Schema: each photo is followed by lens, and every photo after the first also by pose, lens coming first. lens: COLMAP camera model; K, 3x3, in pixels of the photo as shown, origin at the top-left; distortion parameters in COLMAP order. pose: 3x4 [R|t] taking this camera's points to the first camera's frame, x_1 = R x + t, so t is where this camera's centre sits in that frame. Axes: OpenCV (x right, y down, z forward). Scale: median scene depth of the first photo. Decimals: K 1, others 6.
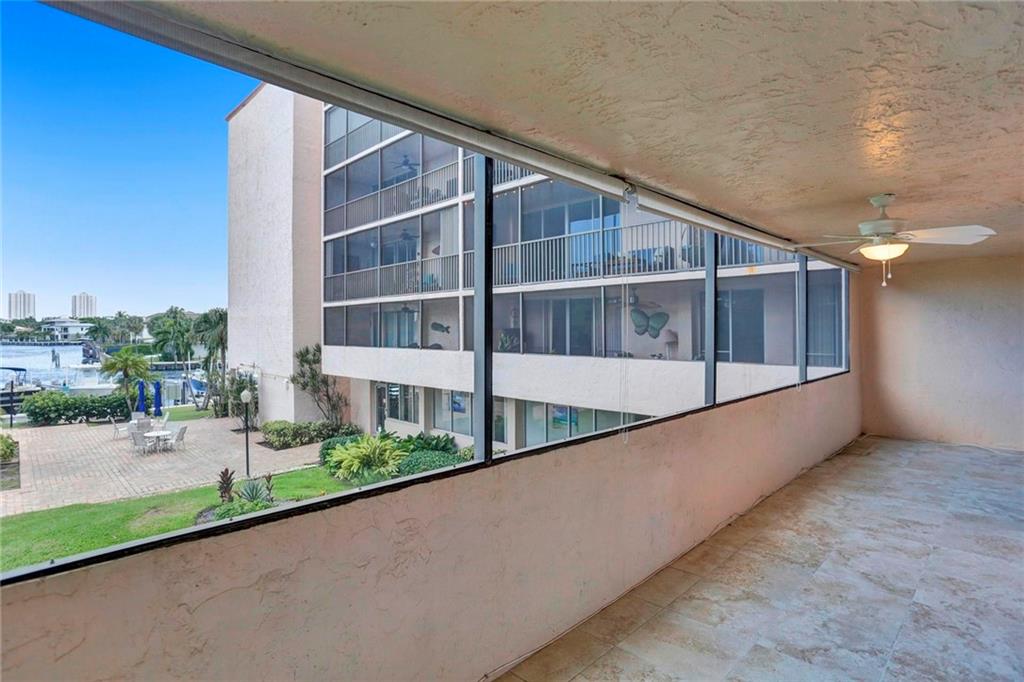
lens RADIAL K [[524.4, 0, 502.5], [0, 524.4, 326.7], [0, 0, 1]] dist [-0.055133, 0.031438]
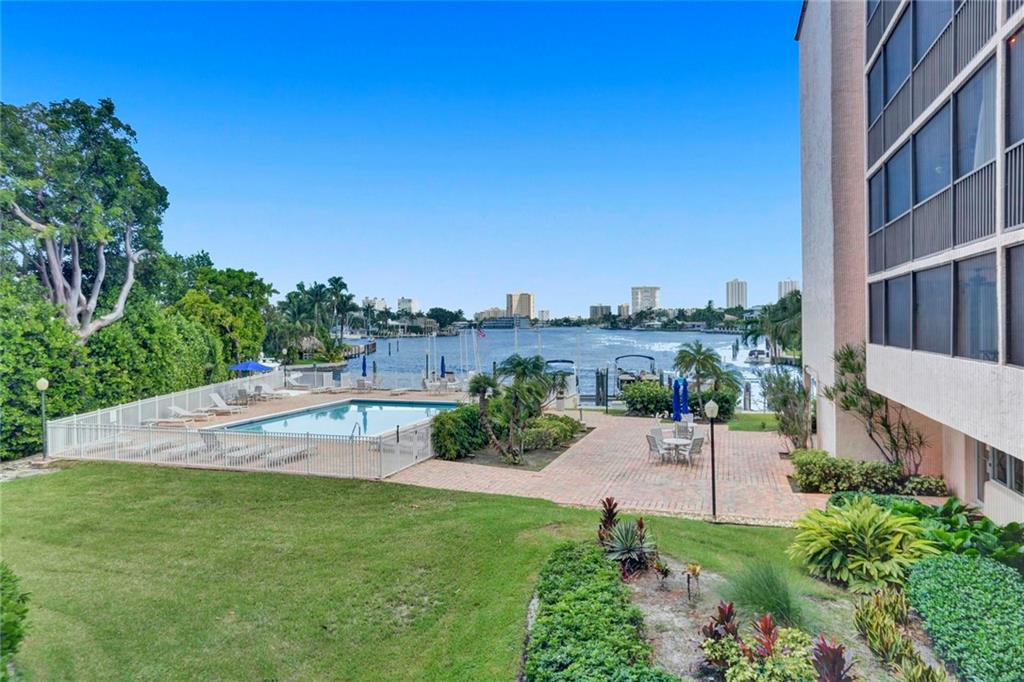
lens RADIAL K [[666.0, 0, 504.9], [0, 666.0, 324.7], [0, 0, 1]] dist [-0.056062, 0.067655]
pose [[0.453932, 0.005349, -0.891020, 0.233739], [0.009553, 0.999895, 0.010870, -0.000047], [0.890985, -0.013446, 0.453833, 0.328266]]
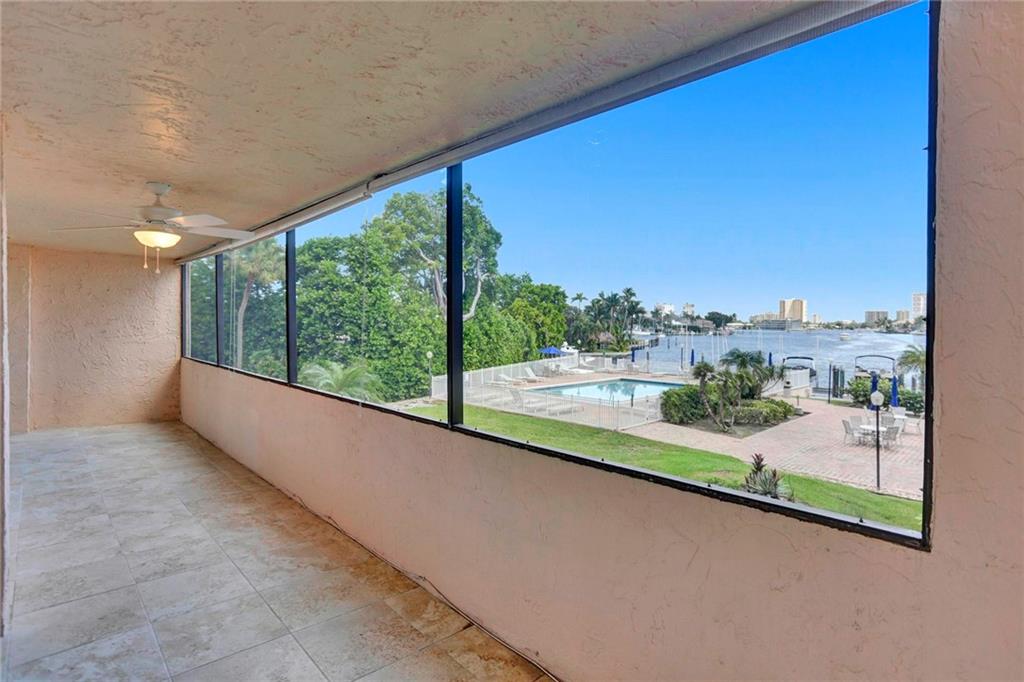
lens RADIAL K [[516.2, 0, 506.6], [0, 516.2, 325.3], [0, 0, 1]] dist [-0.053647, 0.028440]
pose [[-0.021382, 0.011956, -0.999700, 0.414470], [-0.004404, 0.999918, 0.012053, 0.001957], [0.999762, 0.004660, -0.021327, 0.409895]]
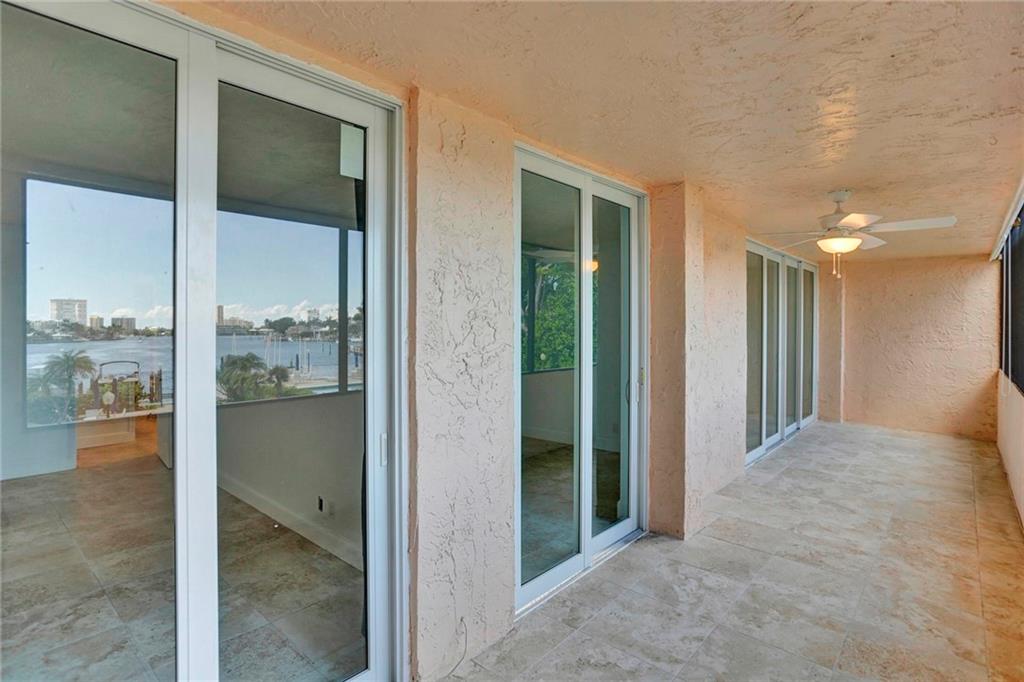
lens RADIAL K [[527.3, 0, 529.3], [0, 527.3, 327.6], [0, 0, 1]] dist [-0.001161, 0.020248]
pose [[-0.994159, 0.005488, -0.107782, 0.356711], [0.005301, 0.999984, 0.002014, 0.003929], [0.107791, 0.001431, -0.994173, 0.481034]]
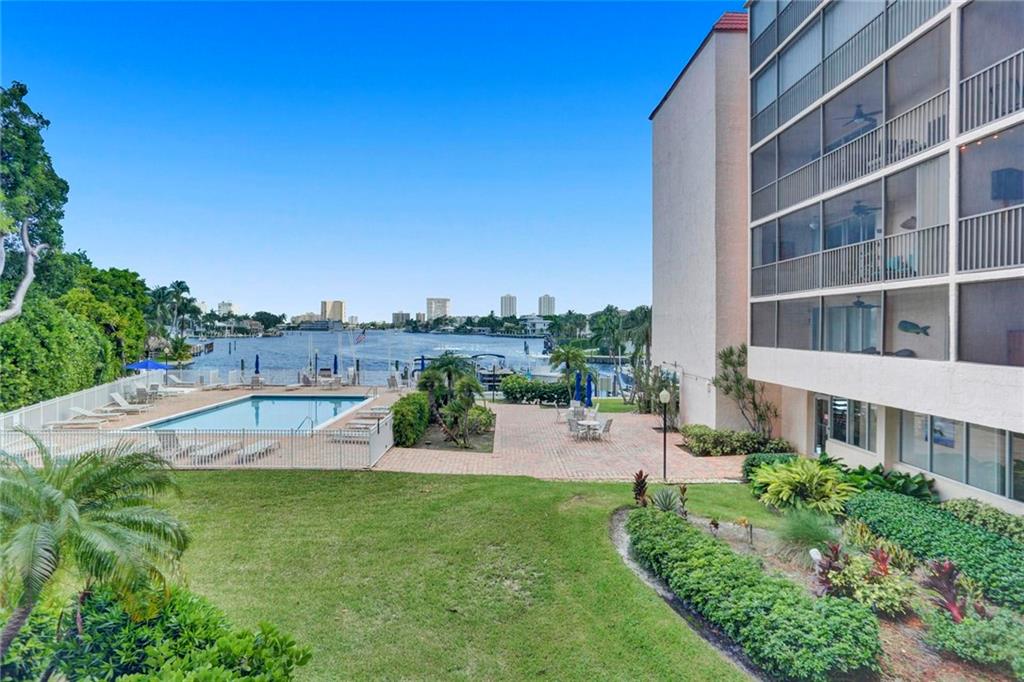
lens RADIAL K [[544.1, 0, 502.8], [0, 544.1, 327.2], [0, 0, 1]] dist [-0.054466, 0.031550]
pose [[0.721002, 0.011958, -0.692830, -0.018557], [-0.008624, 0.999929, 0.008283, -0.000137], [0.692880, 0.000003, 0.721053, 0.070053]]
